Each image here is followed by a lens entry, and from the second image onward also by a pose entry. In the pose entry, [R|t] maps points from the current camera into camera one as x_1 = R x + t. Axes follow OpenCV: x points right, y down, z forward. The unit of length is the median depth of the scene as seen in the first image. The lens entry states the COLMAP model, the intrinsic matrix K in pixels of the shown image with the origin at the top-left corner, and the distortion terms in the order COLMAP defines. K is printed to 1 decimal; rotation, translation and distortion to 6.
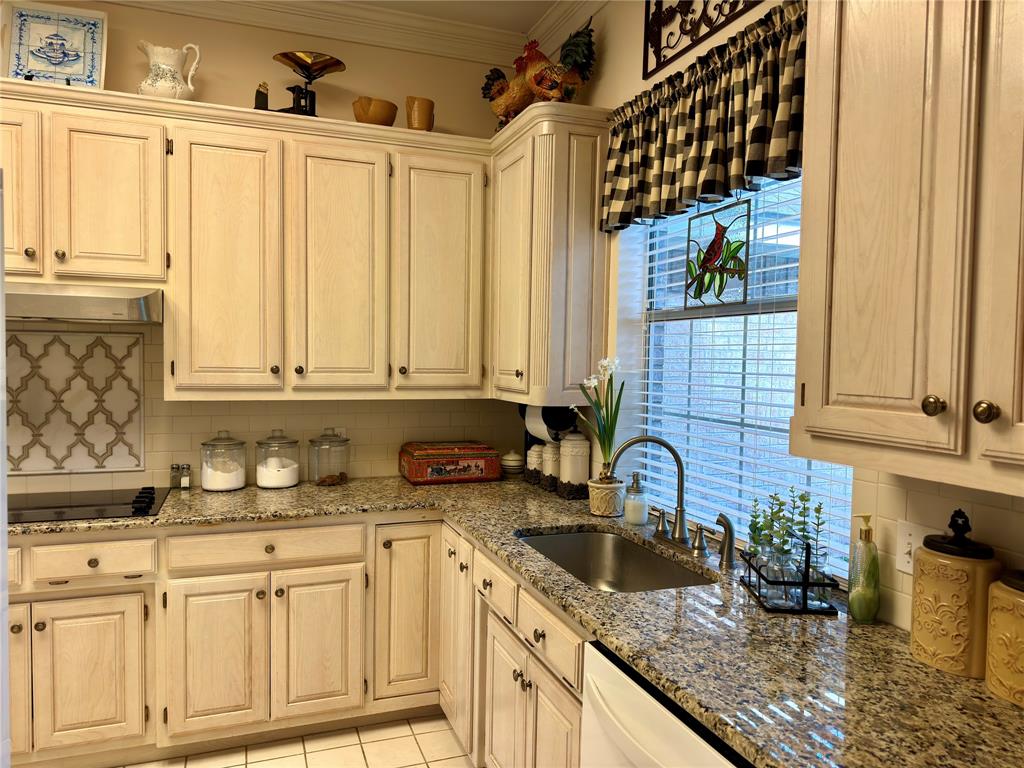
lens RADIAL K [[712.5, 0, 516.3], [0, 712.5, 389.4], [0, 0, 1]] dist [0.119274, -0.191950]
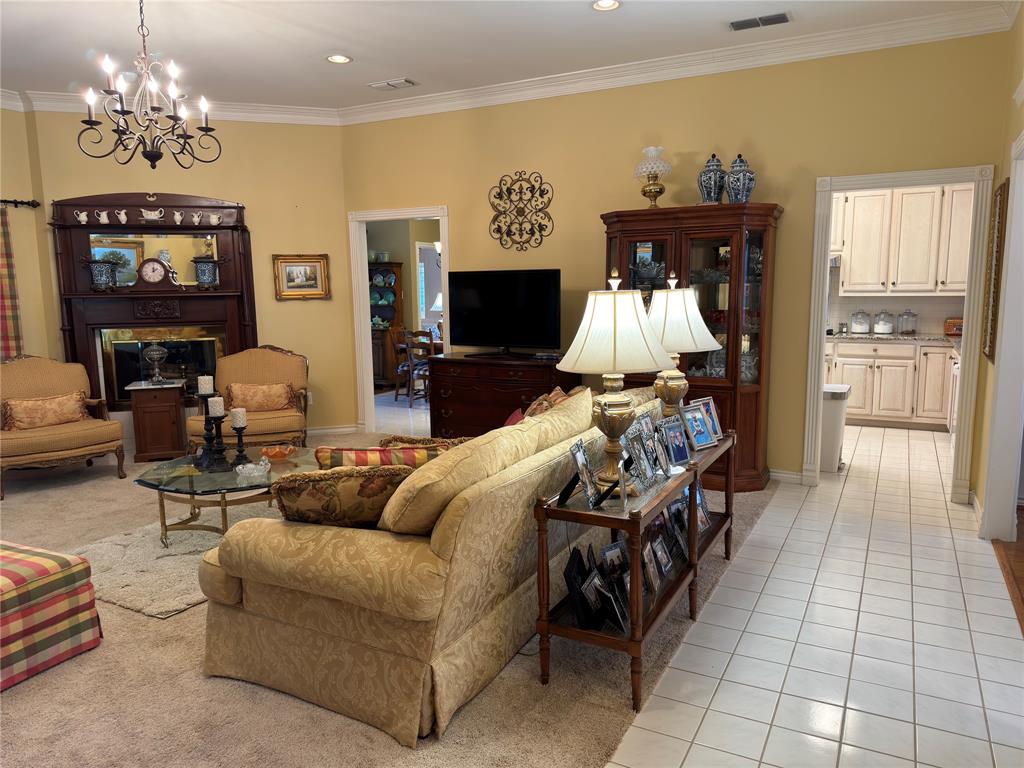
lens RADIAL K [[712.5, 0, 516.3], [0, 712.5, 389.4], [0, 0, 1]] dist [0.119274, -0.191950]
pose [[0.659779, 0.082459, -0.746922, 0.775056], [-0.012635, 0.995038, 0.098690, 0.111977], [0.751354, -0.055676, 0.657547, -1.716759]]
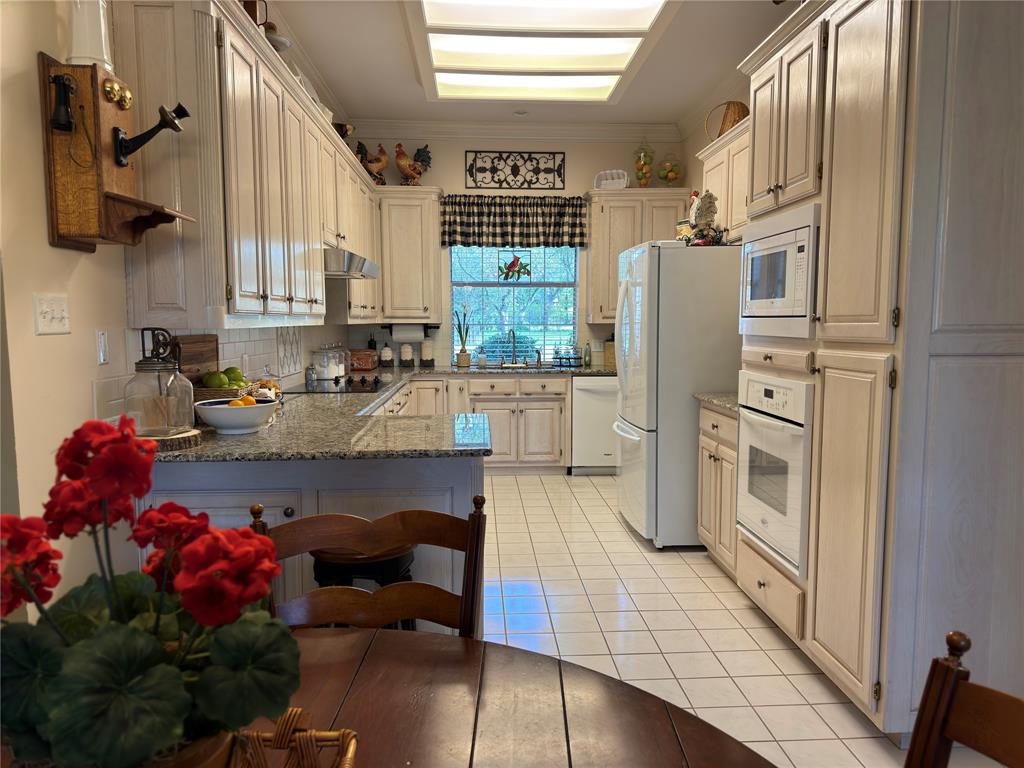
lens RADIAL K [[712.5, 0, 516.3], [0, 712.5, 389.4], [0, 0, 1]] dist [0.119274, -0.191950]
pose [[0.310606, -0.109587, 0.944201, -2.066267], [0.048377, 0.993867, 0.099437, 0.019142], [-0.949307, 0.014792, 0.314002, 0.070372]]
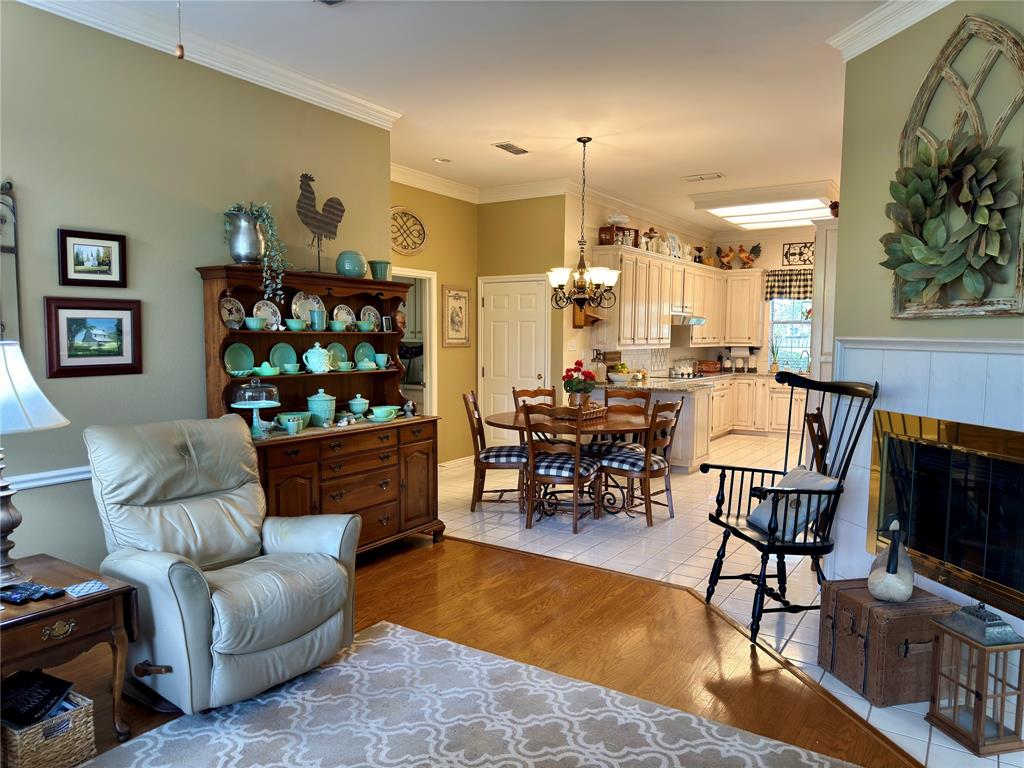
lens RADIAL K [[714.9, 0, 508.0], [0, 714.9, 393.6], [0, 0, 1]] dist [0.093649, -0.106013]
pose [[0.818351, -0.059558, 0.571624, -3.352604], [0.035843, 0.997969, 0.052666, 0.025669], [-0.573600, -0.022610, 0.818824, -1.435519]]
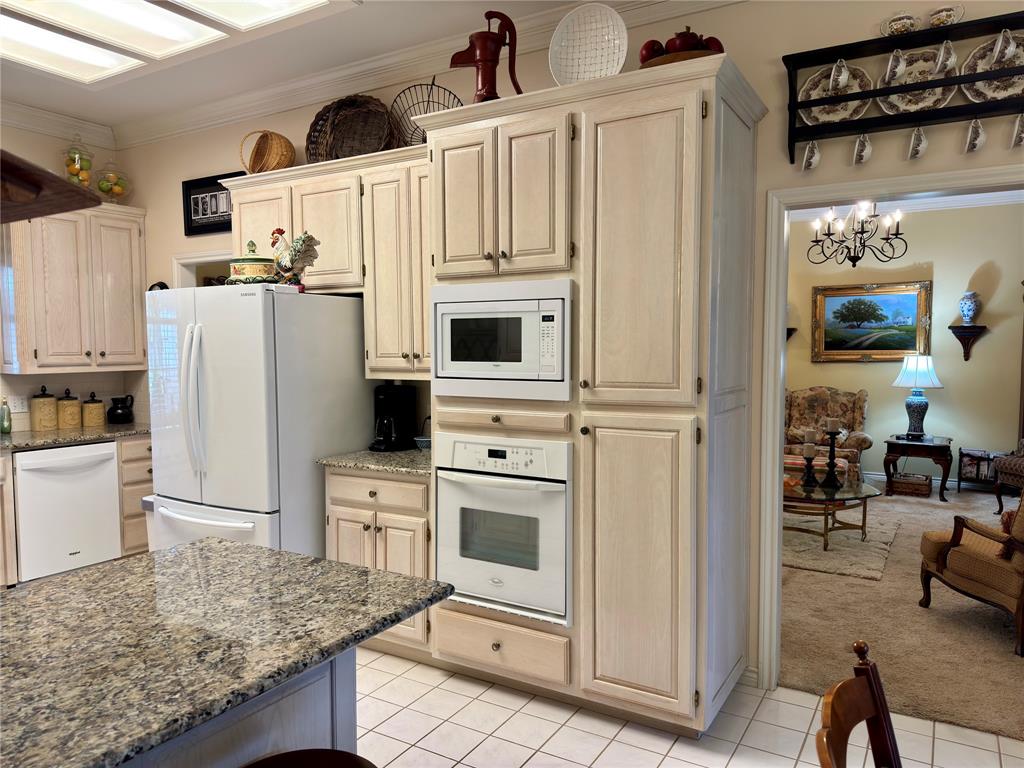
lens RADIAL K [[712.5, 0, 516.3], [0, 712.5, 389.4], [0, 0, 1]] dist [0.119274, -0.191950]
pose [[-0.617737, -0.063185, 0.783842, -1.794069], [0.024057, 0.994782, 0.099148, -0.054382], [-0.786016, 0.080104, -0.612994, 0.685939]]
